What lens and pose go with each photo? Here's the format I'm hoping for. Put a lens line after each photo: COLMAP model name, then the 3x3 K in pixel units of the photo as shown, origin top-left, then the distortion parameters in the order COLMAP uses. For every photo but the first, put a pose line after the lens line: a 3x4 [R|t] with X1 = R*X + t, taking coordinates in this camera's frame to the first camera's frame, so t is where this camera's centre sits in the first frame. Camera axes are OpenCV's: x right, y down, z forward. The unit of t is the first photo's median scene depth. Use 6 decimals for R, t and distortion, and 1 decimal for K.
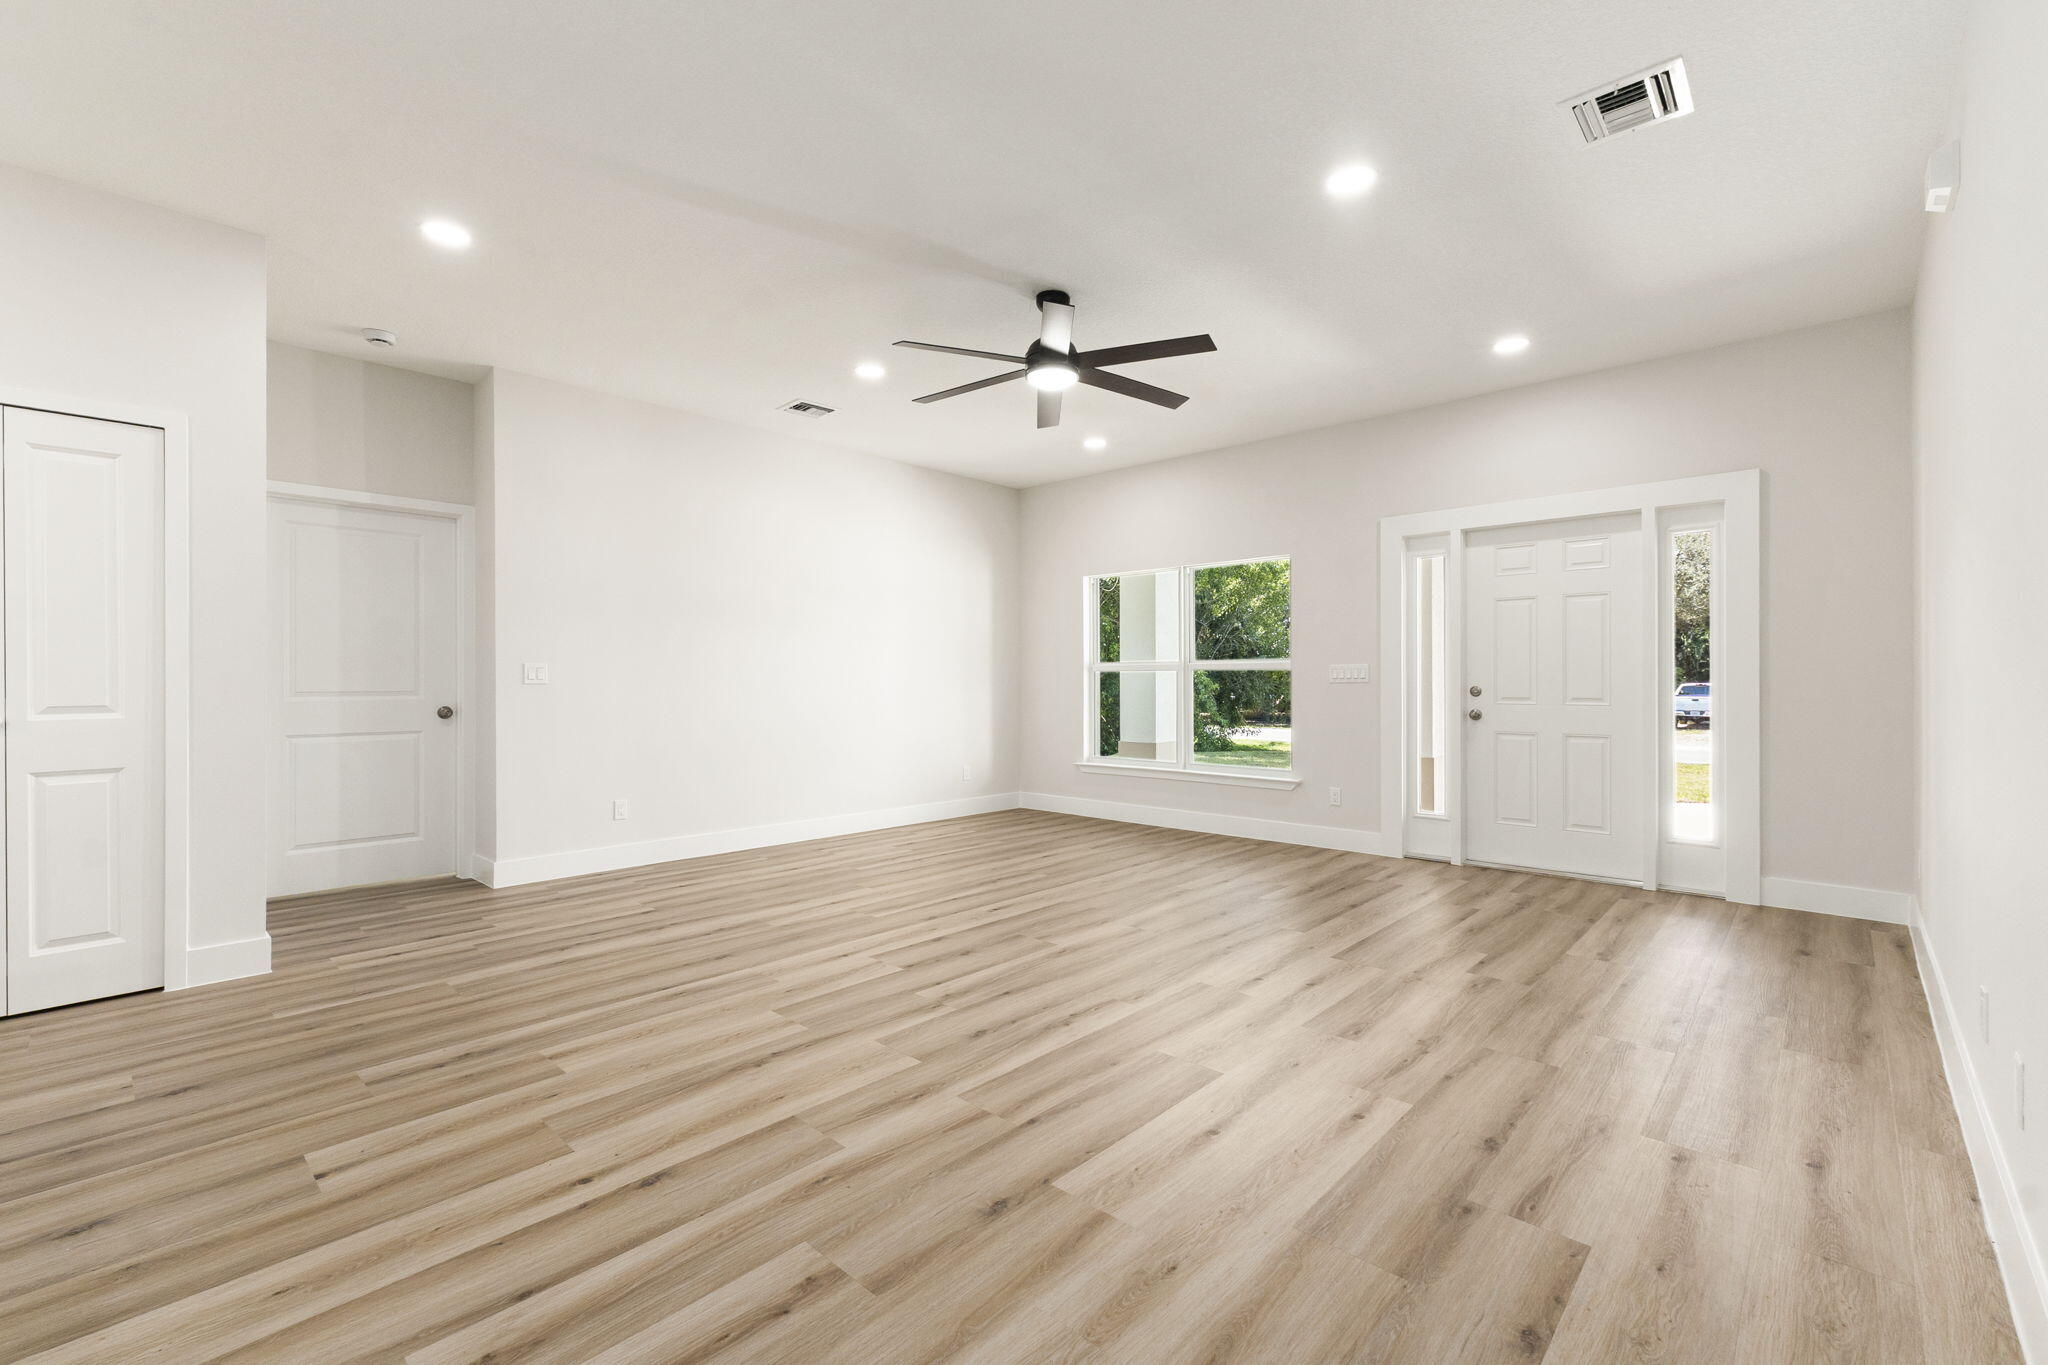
lens RADIAL K [[886.4, 0, 1039.0], [0, 886.4, 679.9], [0, 0, 1]] dist [0.011145, -0.000013]
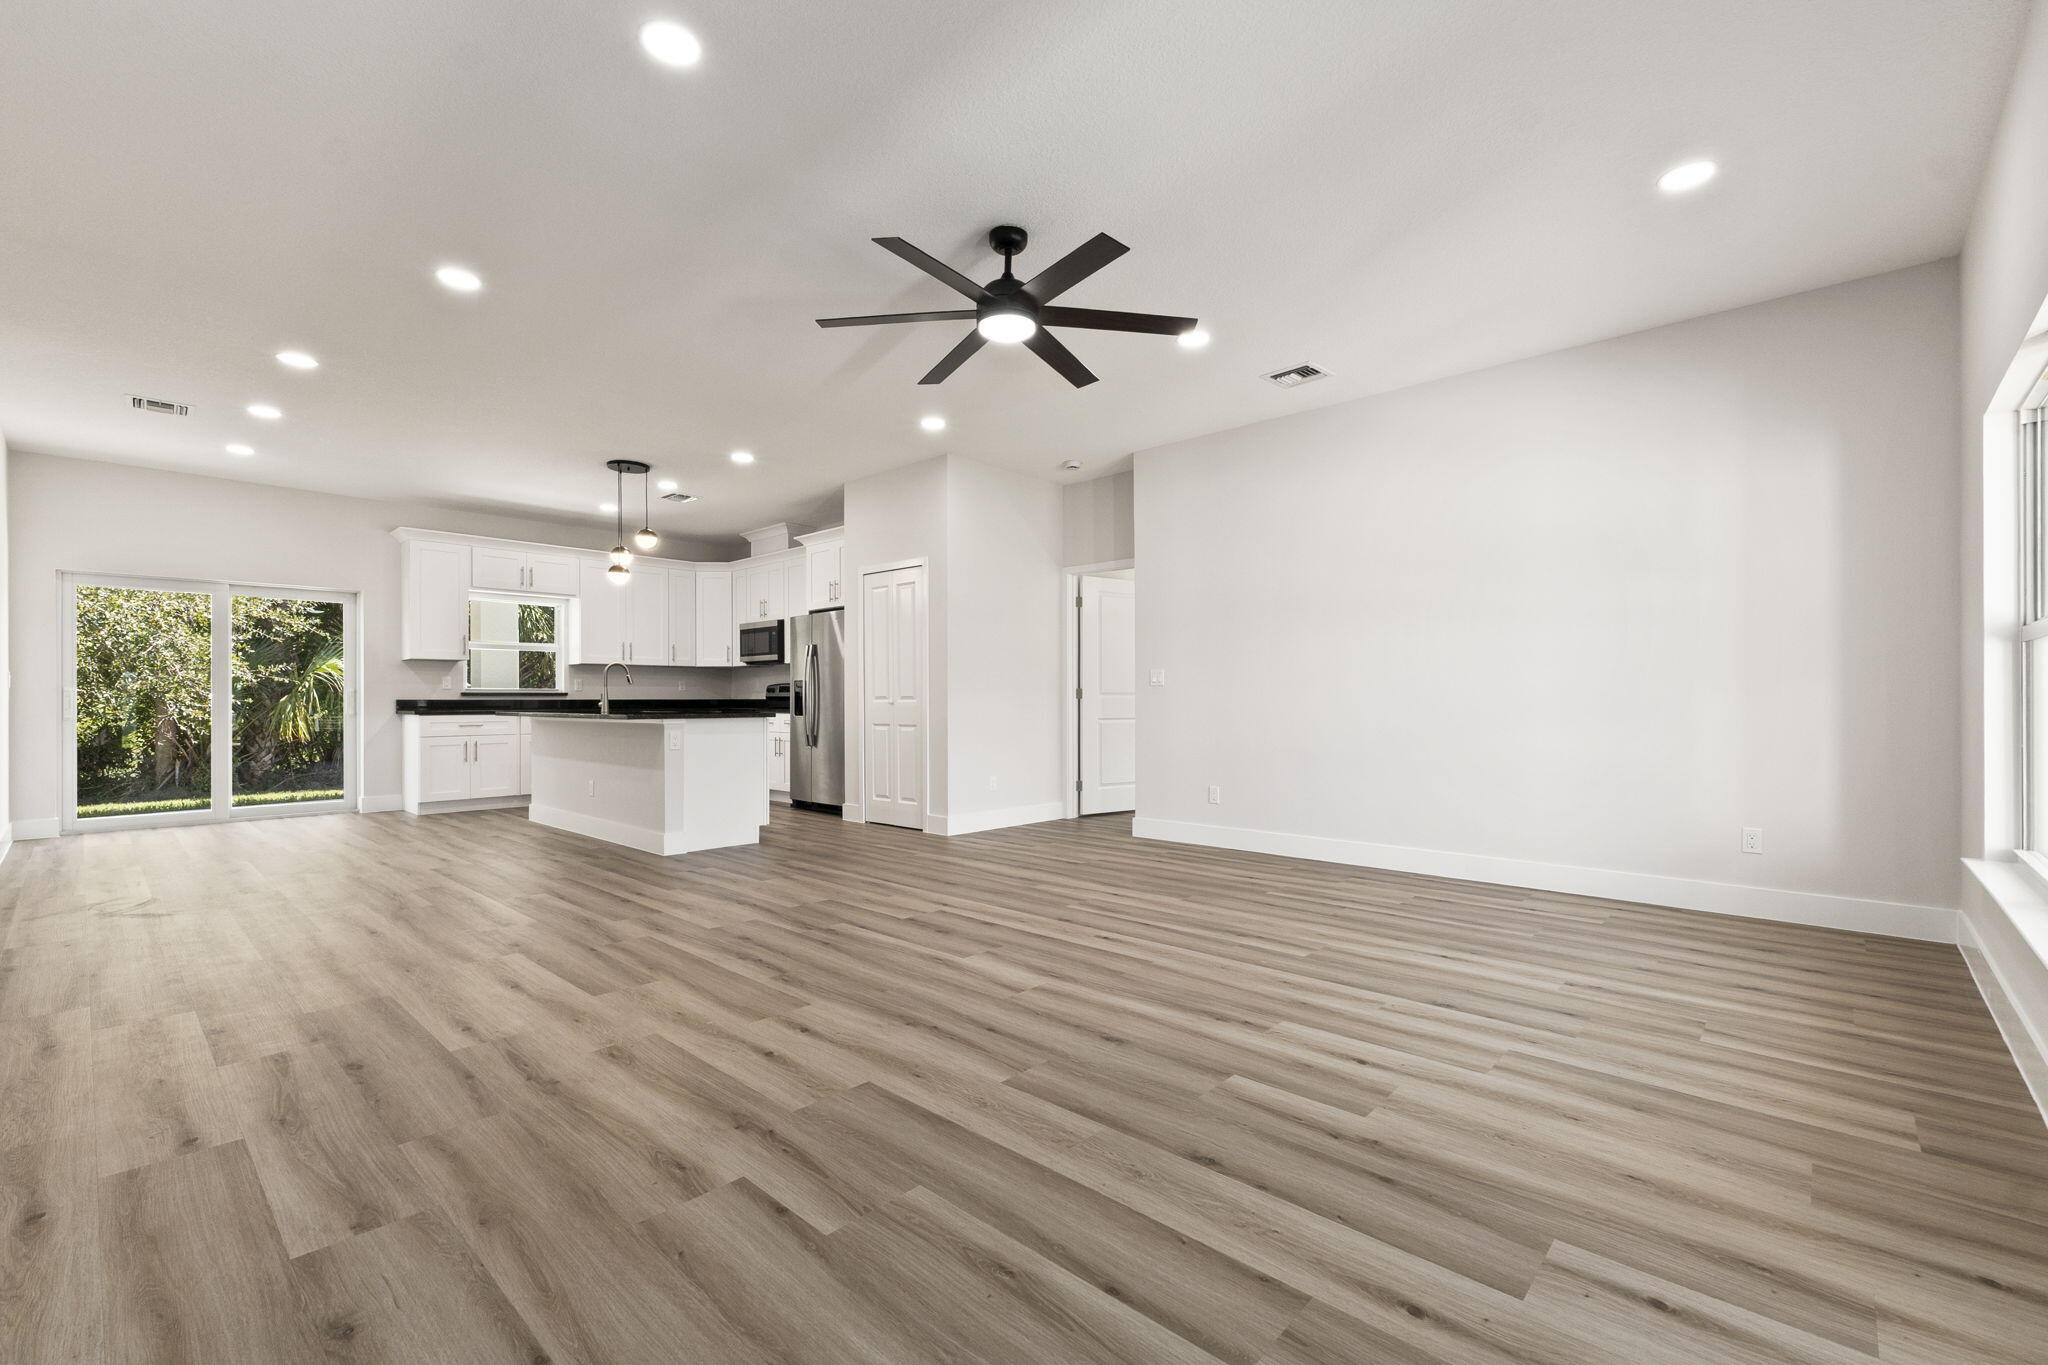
lens RADIAL K [[886.4, 0, 1026.3], [0, 886.4, 693.2], [0, 0, 1]] dist [0.011145, -0.000013]
pose [[-0.009454, -0.006468, -0.999934, 0.790532], [0.003734, 0.999972, -0.006504, 0.024338], [0.999948, -0.003795, -0.009429, 0.898458]]
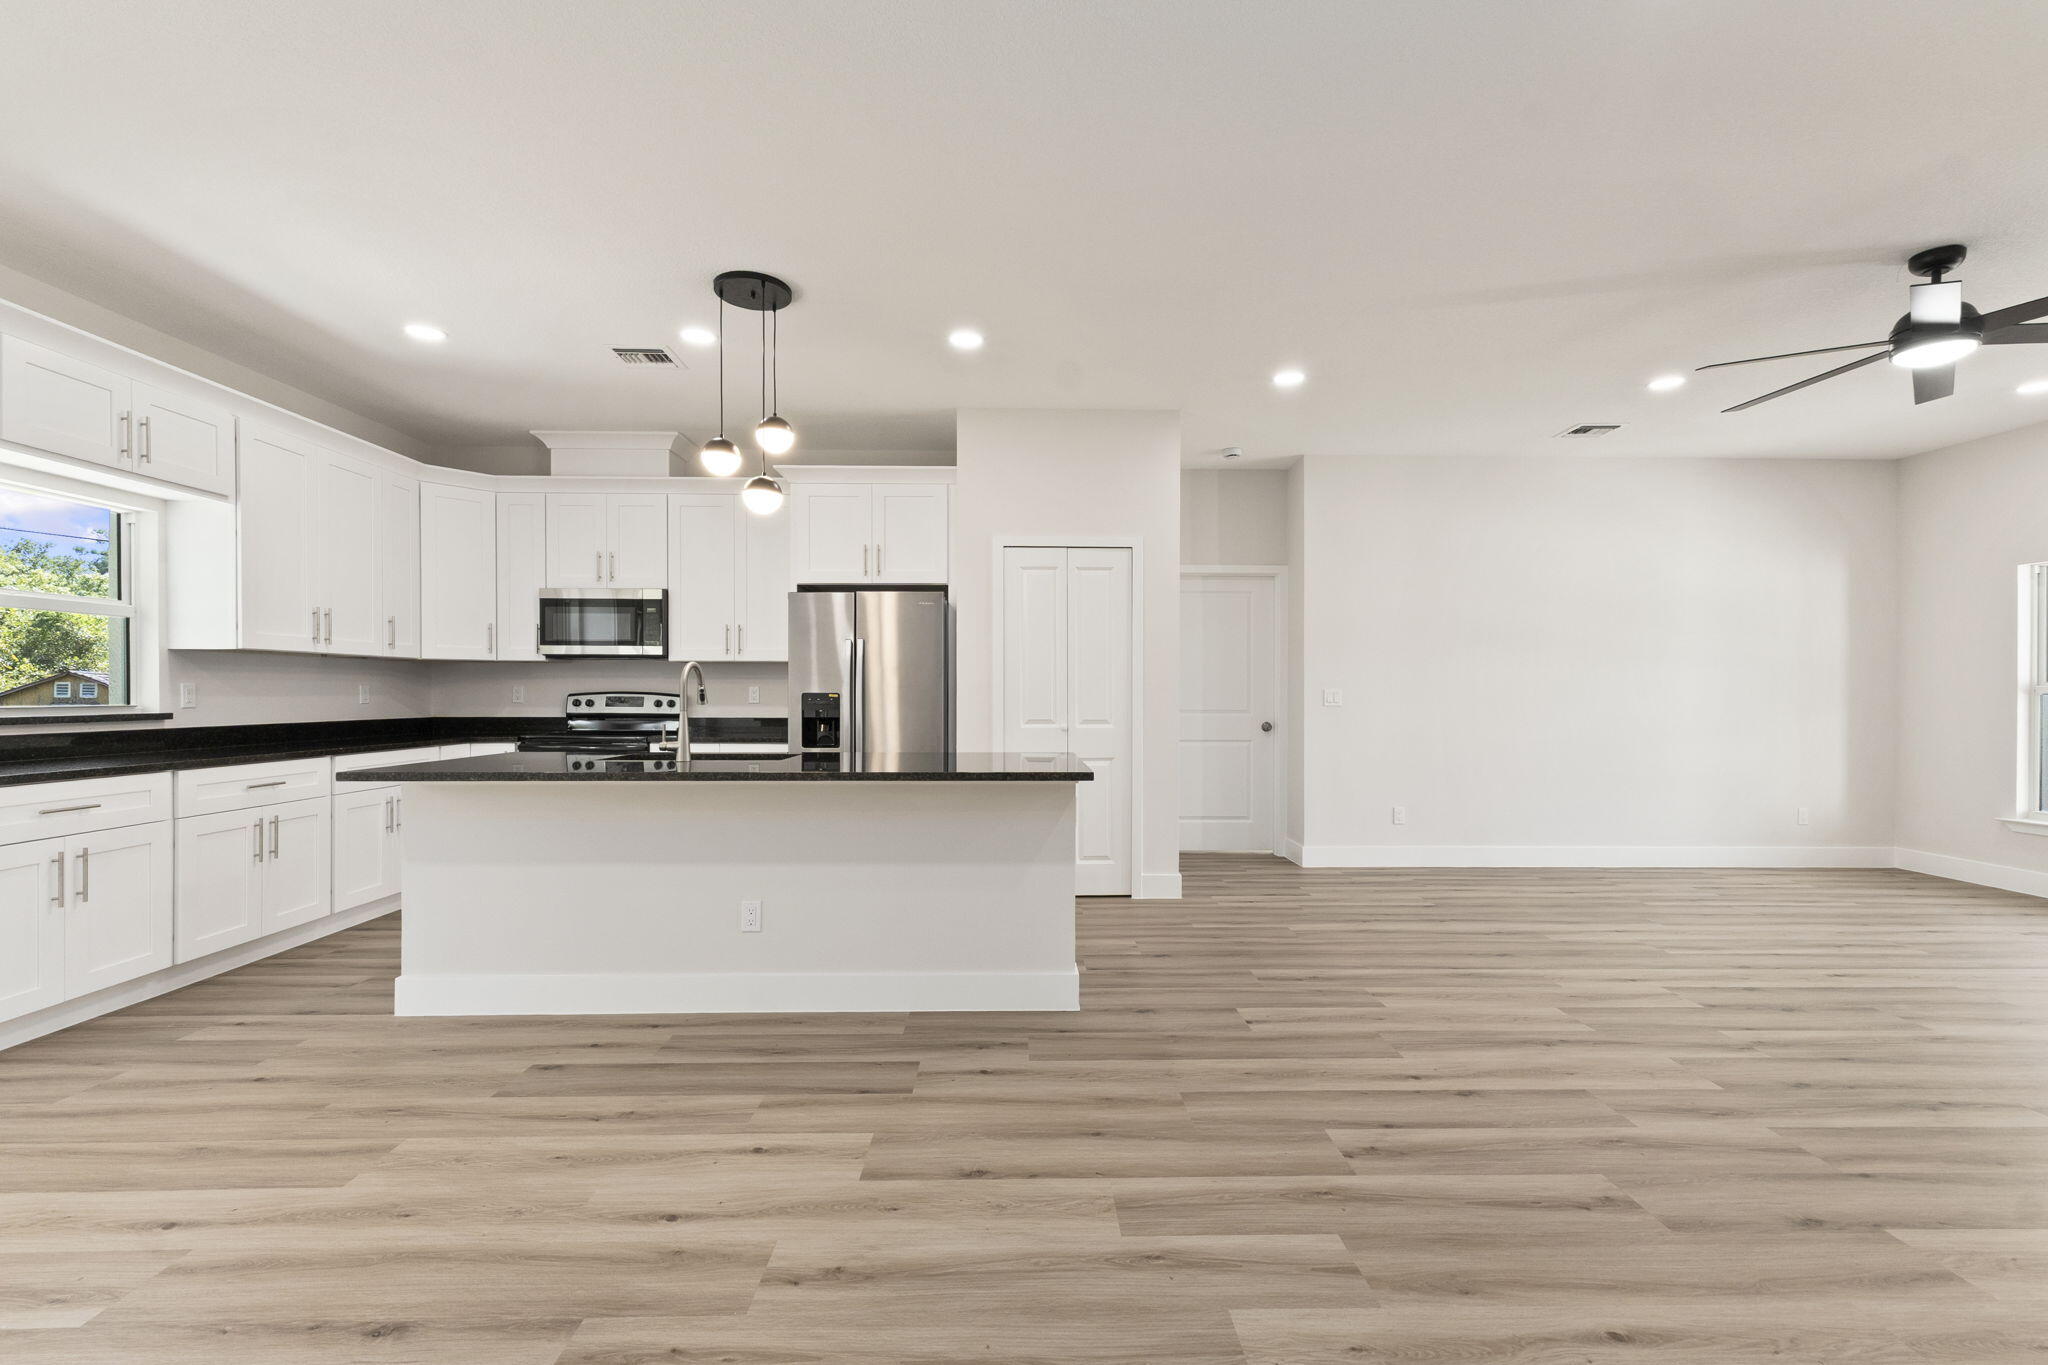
lens RADIAL K [[886.4, 0, 1030.6], [0, 886.4, 698.4], [0, 0, 1]] dist [0.011145, -0.000013]
pose [[0.694423, 0.007614, -0.719527, 0.029813], [-0.002606, 0.999964, 0.008066, -0.017266], [0.719562, -0.003726, 0.694418, -0.171320]]
